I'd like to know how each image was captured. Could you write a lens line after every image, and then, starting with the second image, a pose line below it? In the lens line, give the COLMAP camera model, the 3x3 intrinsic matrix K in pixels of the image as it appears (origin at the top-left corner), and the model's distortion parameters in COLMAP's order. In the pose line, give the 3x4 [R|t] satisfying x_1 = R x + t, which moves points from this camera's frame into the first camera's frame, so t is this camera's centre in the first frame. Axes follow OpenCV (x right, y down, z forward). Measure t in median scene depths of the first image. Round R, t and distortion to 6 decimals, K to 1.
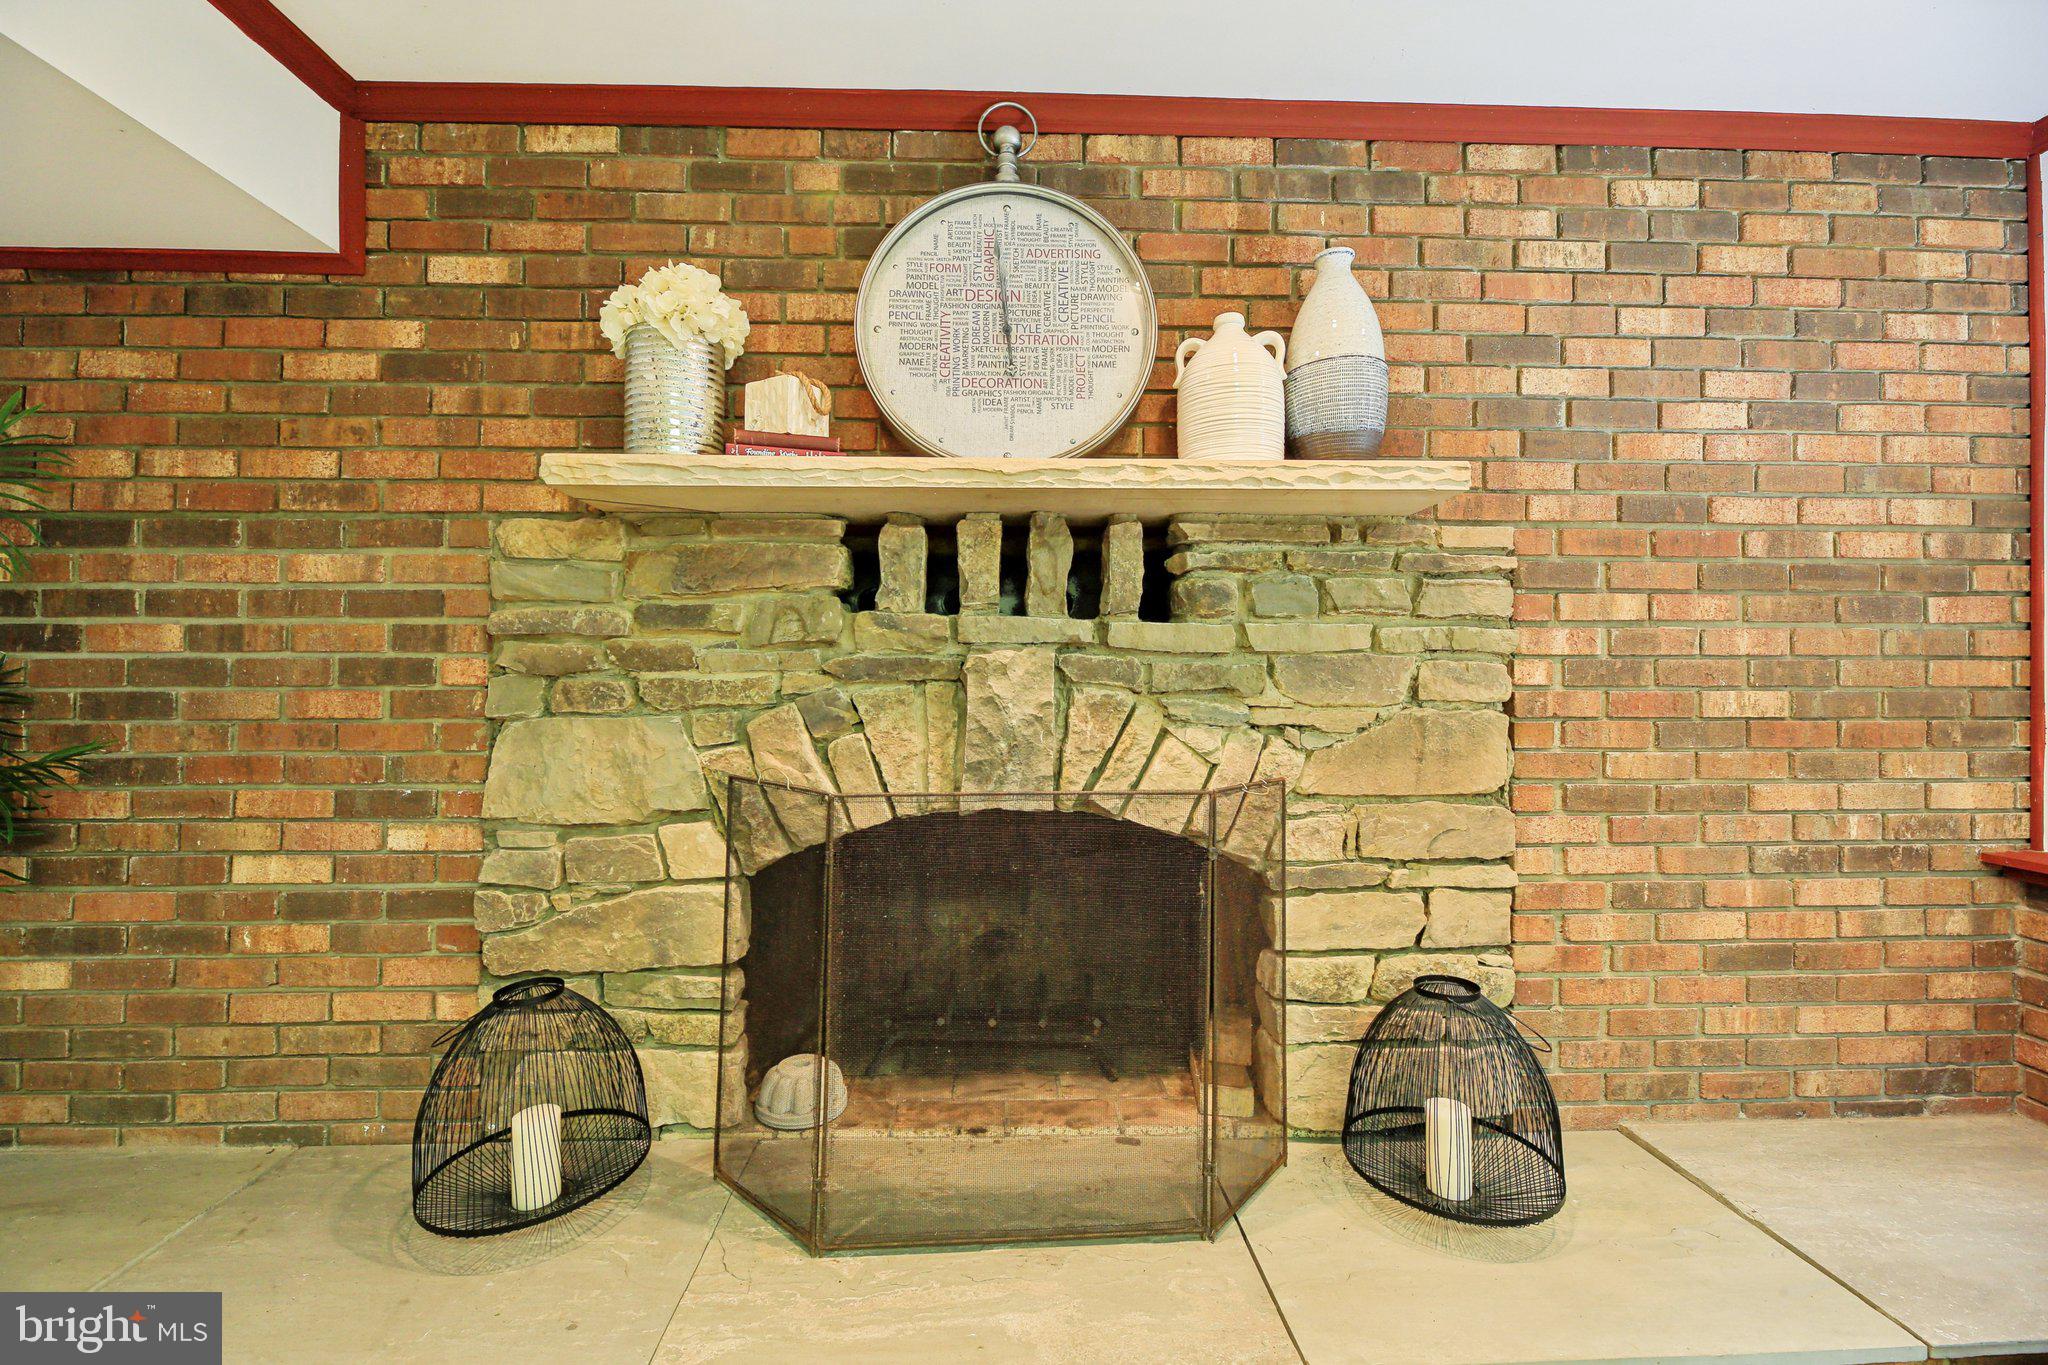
lens RADIAL K [[857.0, 0, 1030.3], [0, 857.0, 664.8], [0, 0, 1]] dist [0.001311, -0.004360]
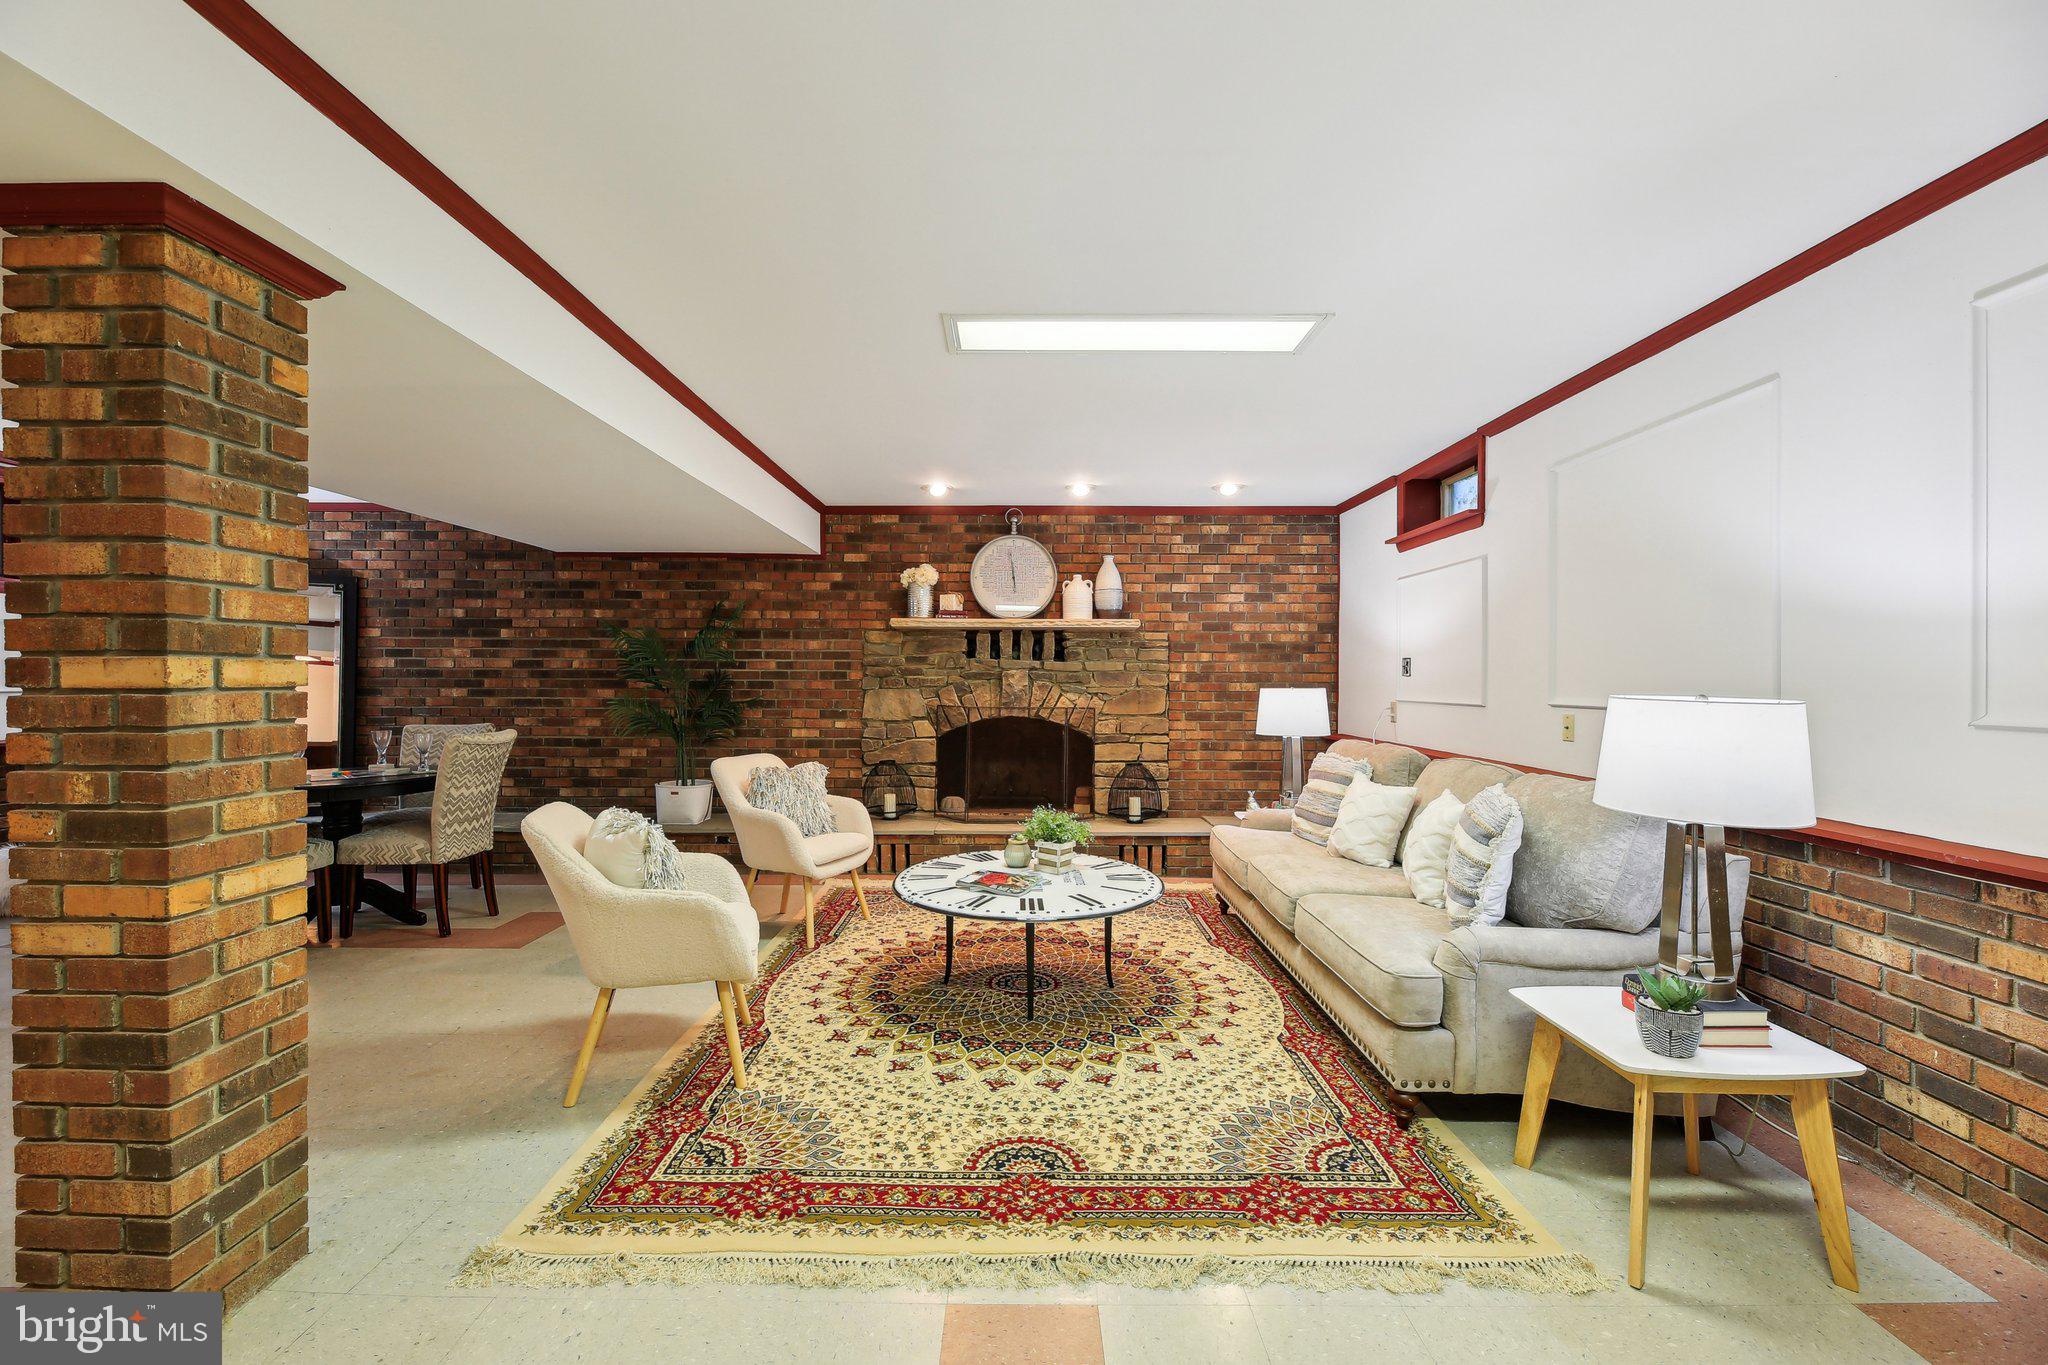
lens RADIAL K [[857.0, 0, 1029.1], [0, 857.0, 681.7], [0, 0, 1]] dist [0.001311, -0.004360]
pose [[0.999376, 0.004280, -0.035048, 0.151051], [-0.003549, 0.999775, 0.020901, -0.041682], [0.035129, -0.020764, 0.999167, -2.378458]]
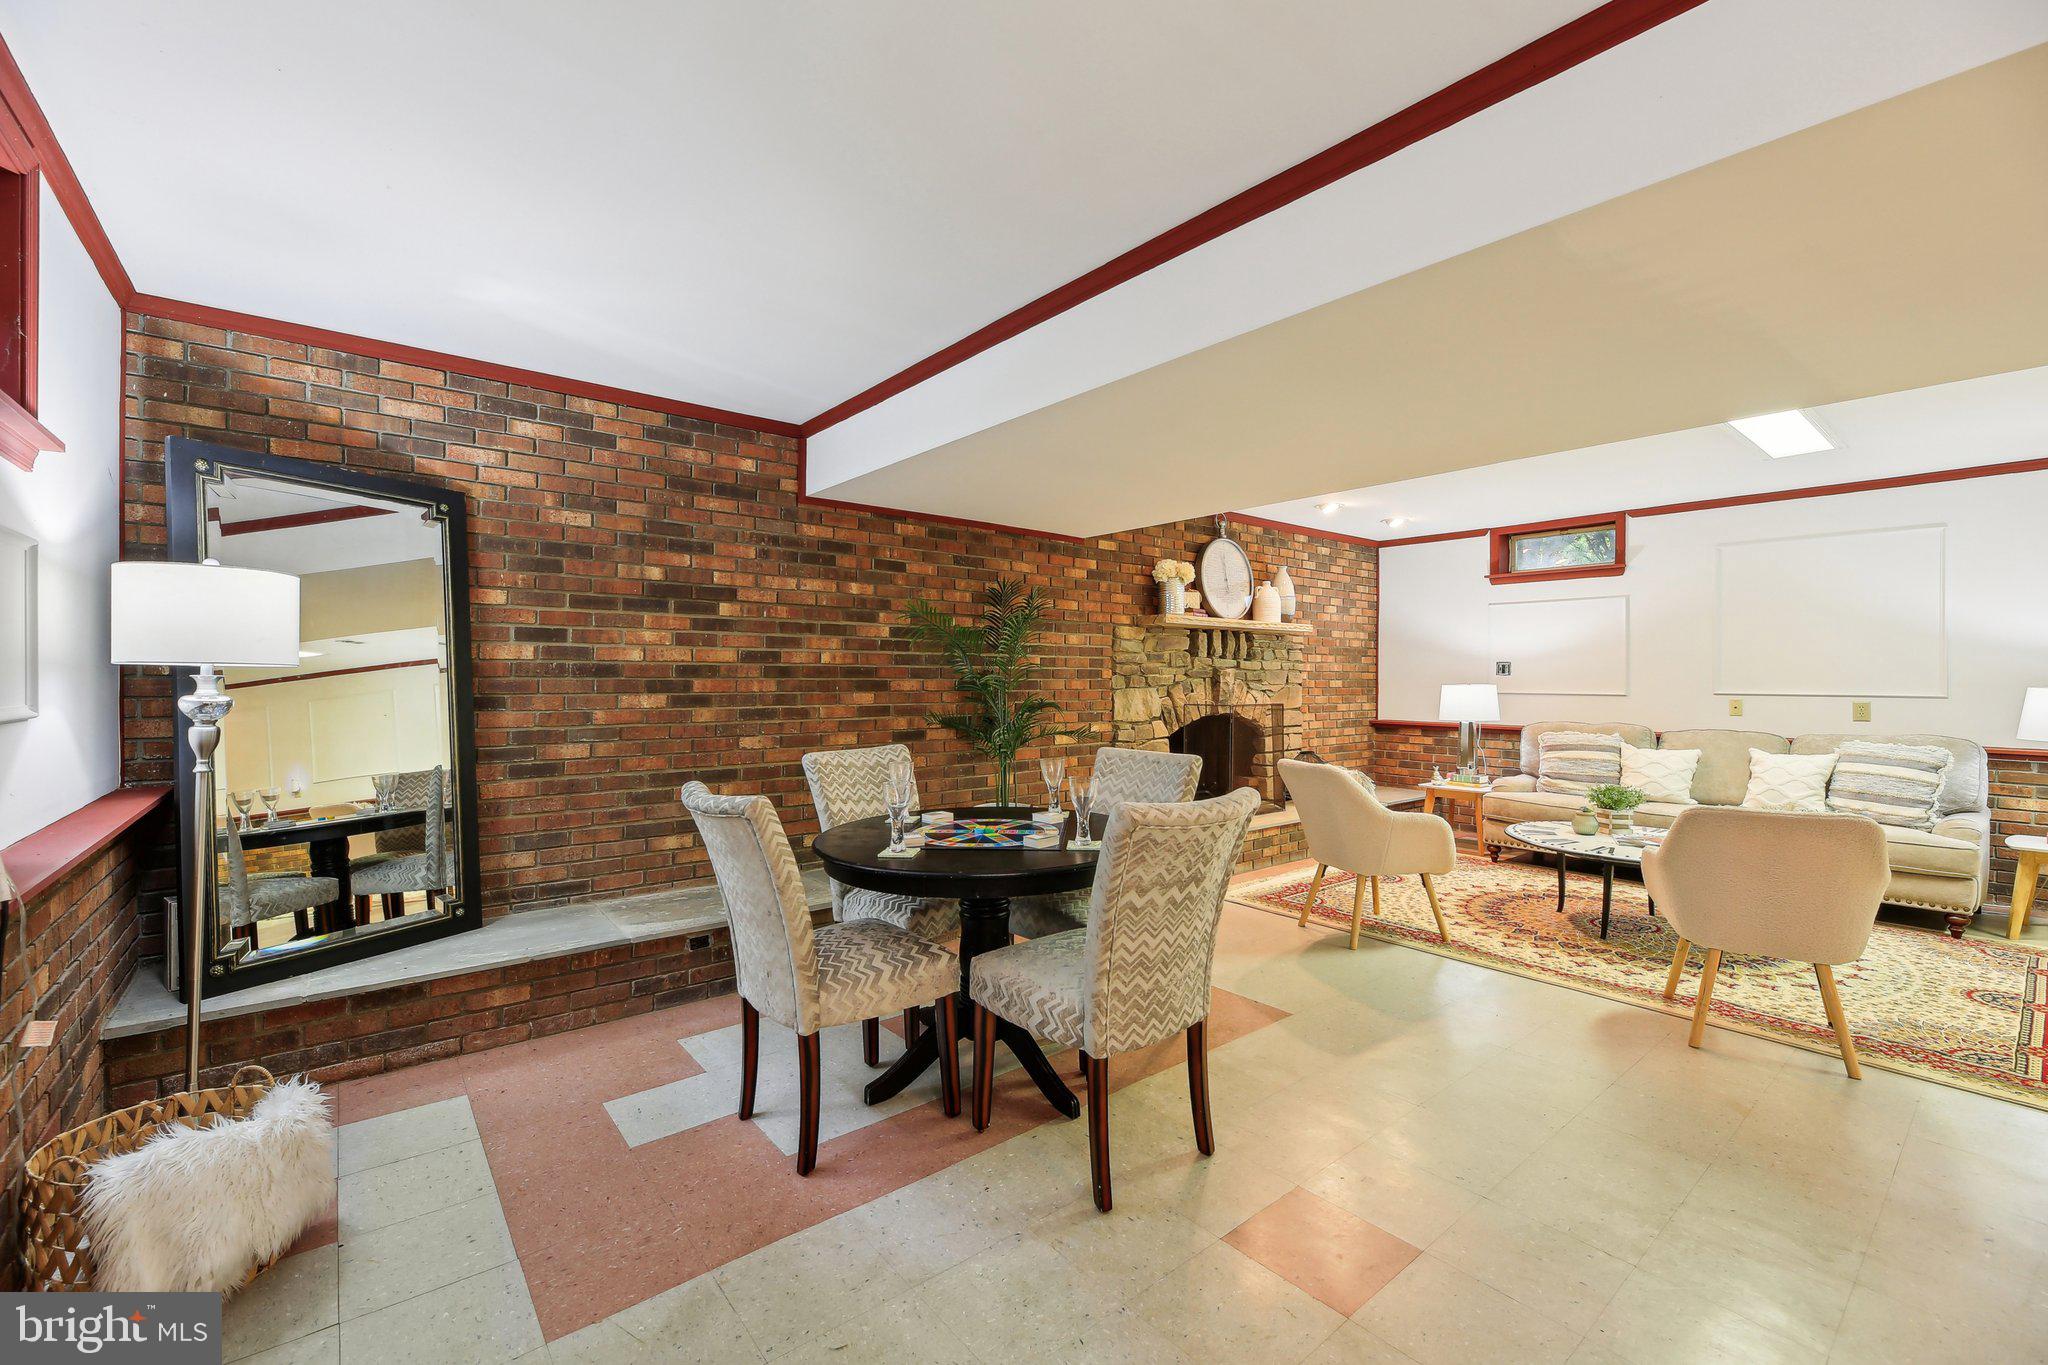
lens RADIAL K [[857.0, 0, 1023.9], [0, 857.0, 670.2], [0, 0, 1]] dist [0.001311, -0.004360]
pose [[0.794656, 0.007218, 0.607017, -2.781511], [-0.013703, 0.999888, 0.006049, -0.021517], [-0.606906, -0.013125, 0.794666, -1.294862]]
